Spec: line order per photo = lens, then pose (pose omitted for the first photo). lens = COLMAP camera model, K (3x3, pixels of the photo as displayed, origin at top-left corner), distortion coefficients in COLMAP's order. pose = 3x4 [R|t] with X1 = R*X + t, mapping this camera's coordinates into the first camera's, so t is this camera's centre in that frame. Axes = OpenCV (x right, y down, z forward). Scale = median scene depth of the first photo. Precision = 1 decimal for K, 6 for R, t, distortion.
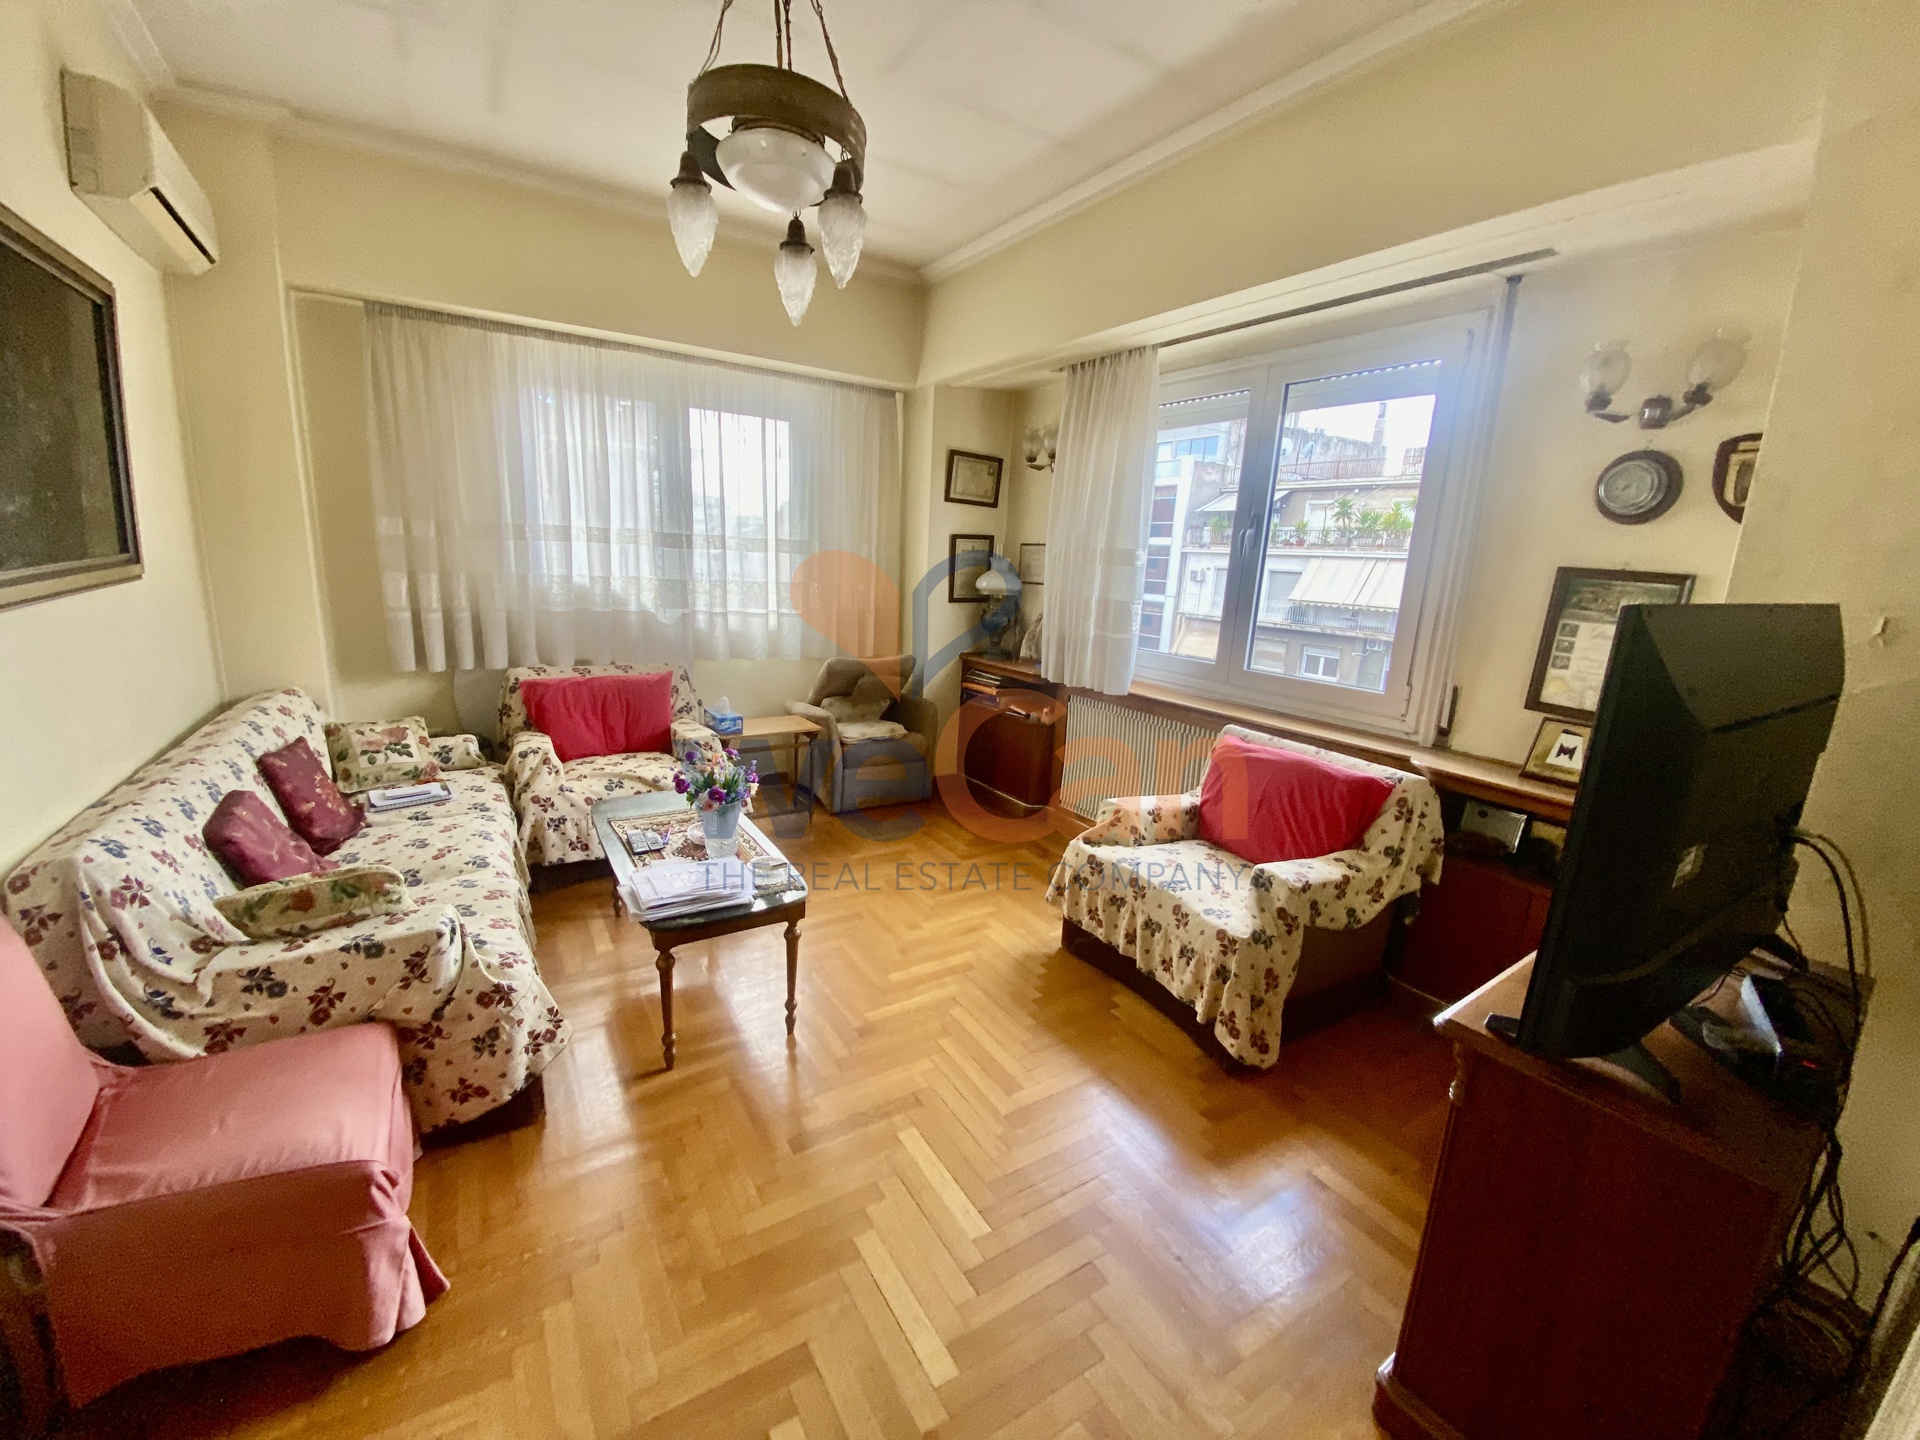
lens RADIAL K [[762.2, 0, 960.0], [0, 762.2, 720.0], [0, 0, 1]] dist [0.040272, -0.000031]
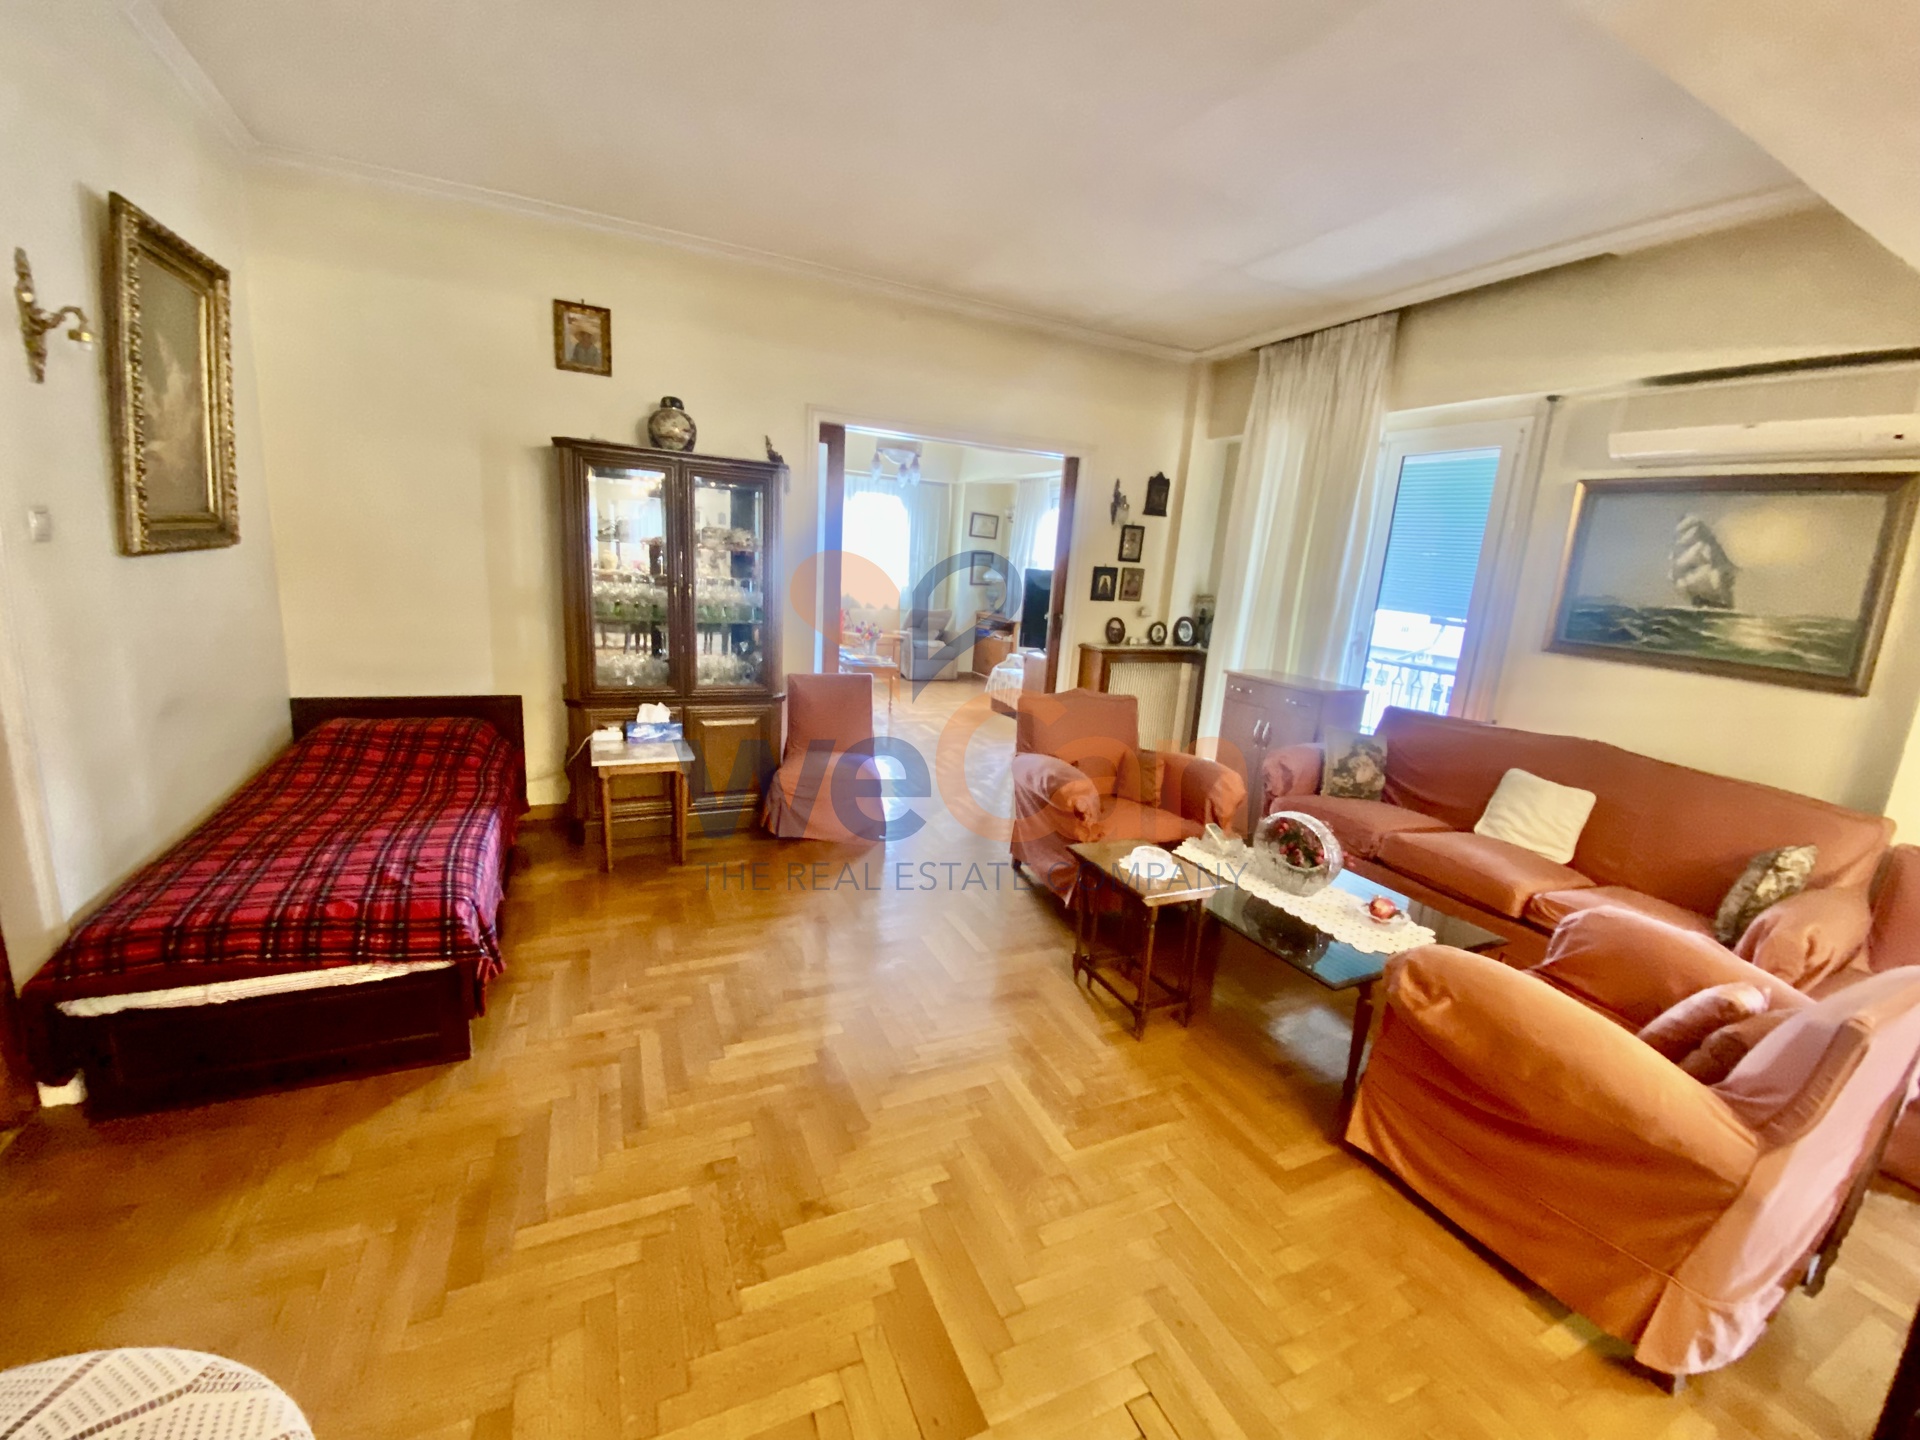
lens RADIAL K [[777.3, 0, 955.0], [0, 777.3, 719.0], [0, 0, 1]] dist [0.006519, -0.016163]
pose [[0.991082, 0.048029, -0.124297, 0.233304], [-0.050850, 0.998514, -0.019621, 0.258438], [0.123170, 0.025766, 0.992051, -1.104090]]
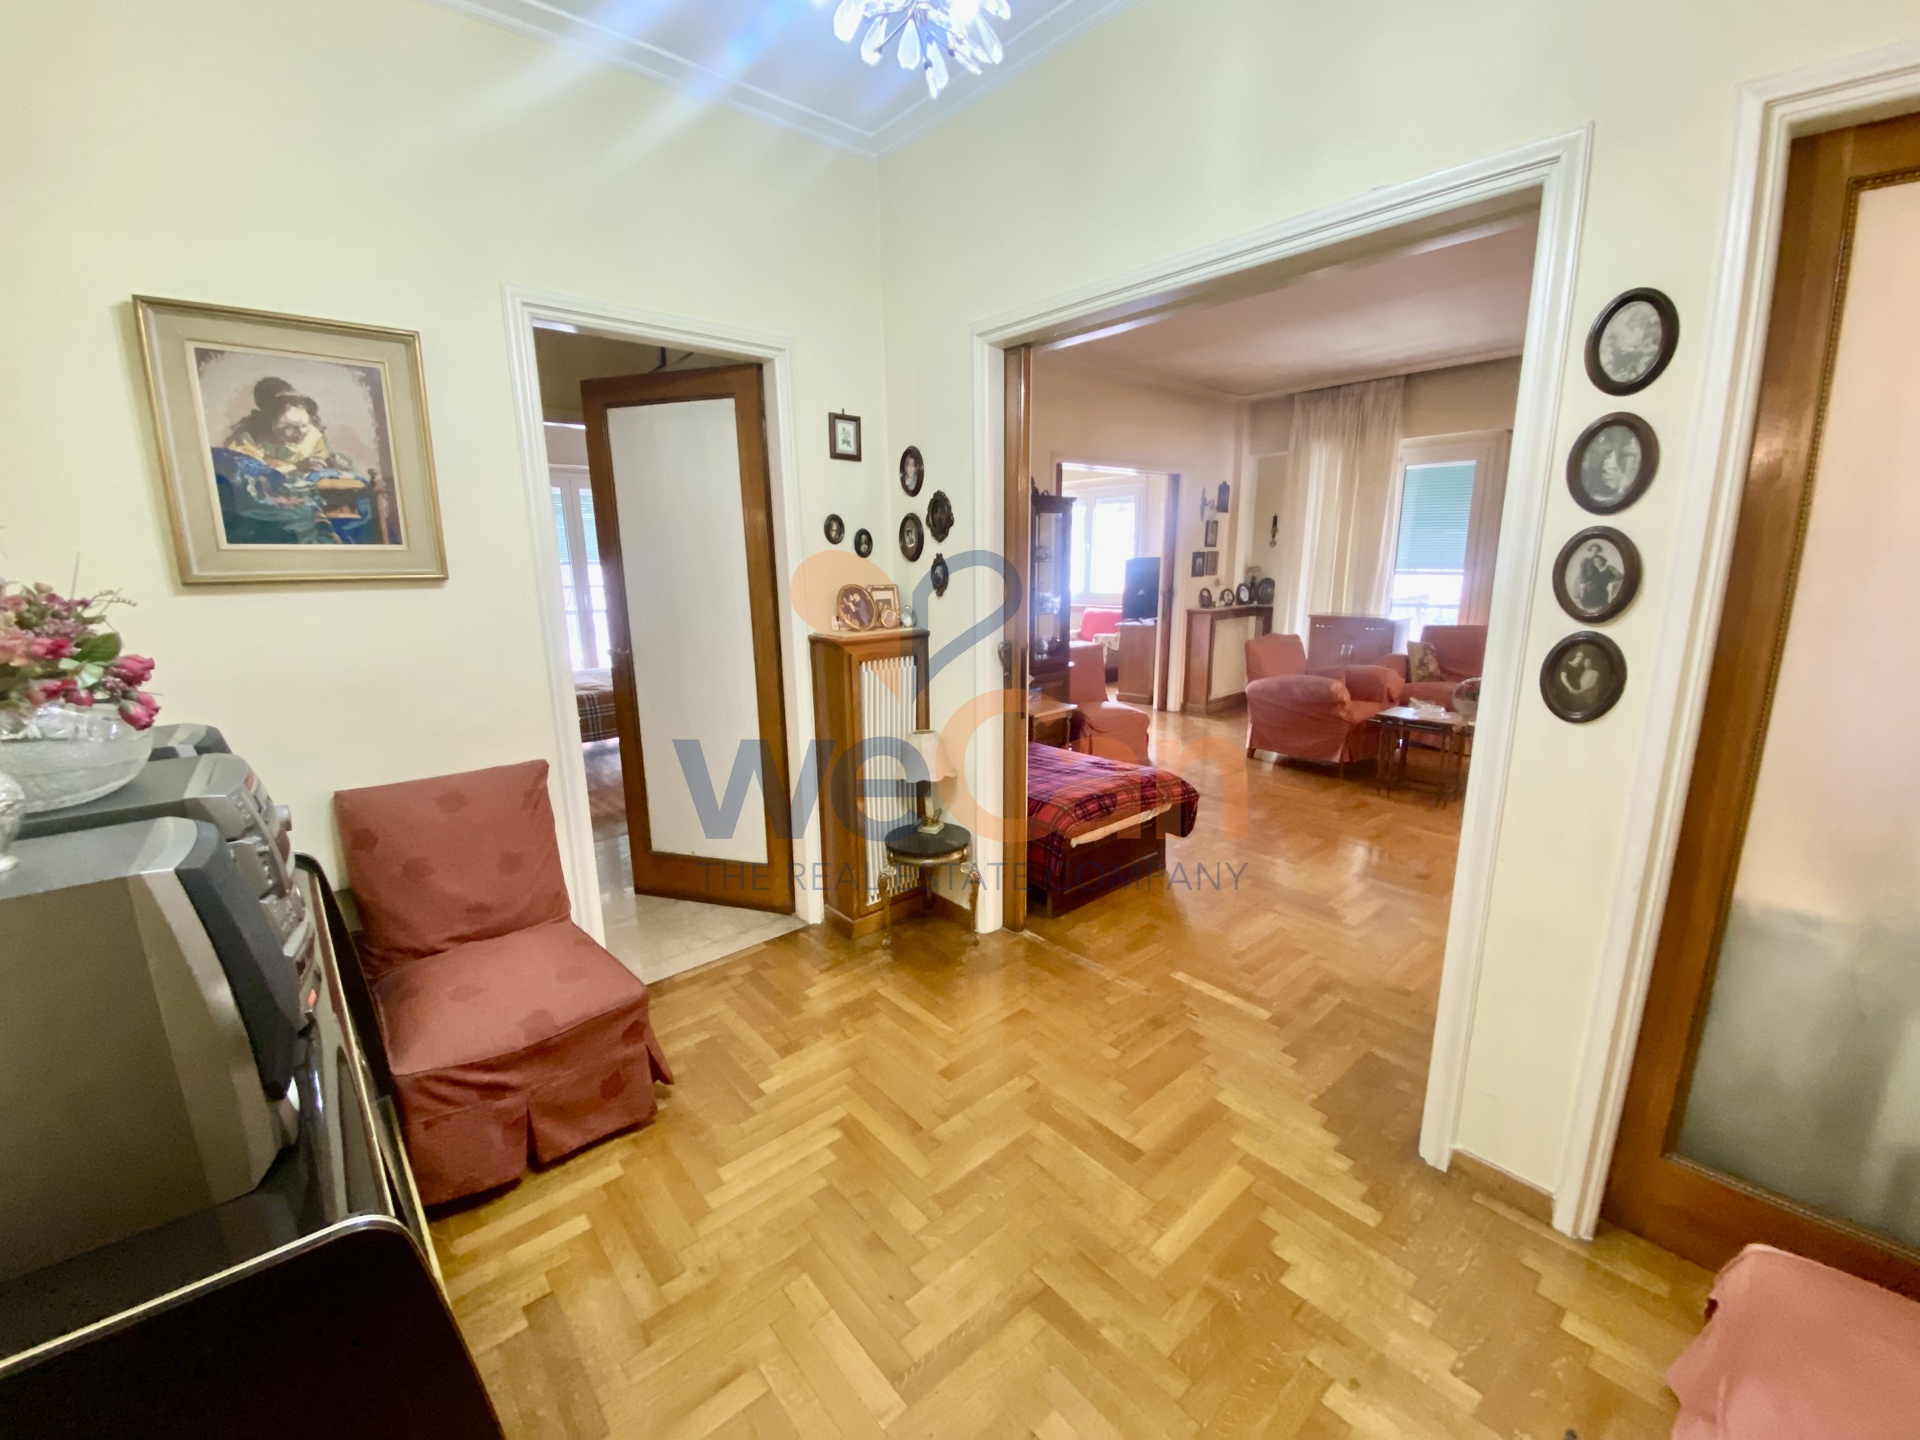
lens RADIAL K [[777.3, 0, 955.0], [0, 777.3, 719.0], [0, 0, 1]] dist [0.006519, -0.016163]
pose [[0.987239, -0.087267, 0.133207, -0.509796], [0.089748, 0.995883, -0.012722, 0.319598], [-0.131549, 0.024515, 0.991007, -1.472504]]
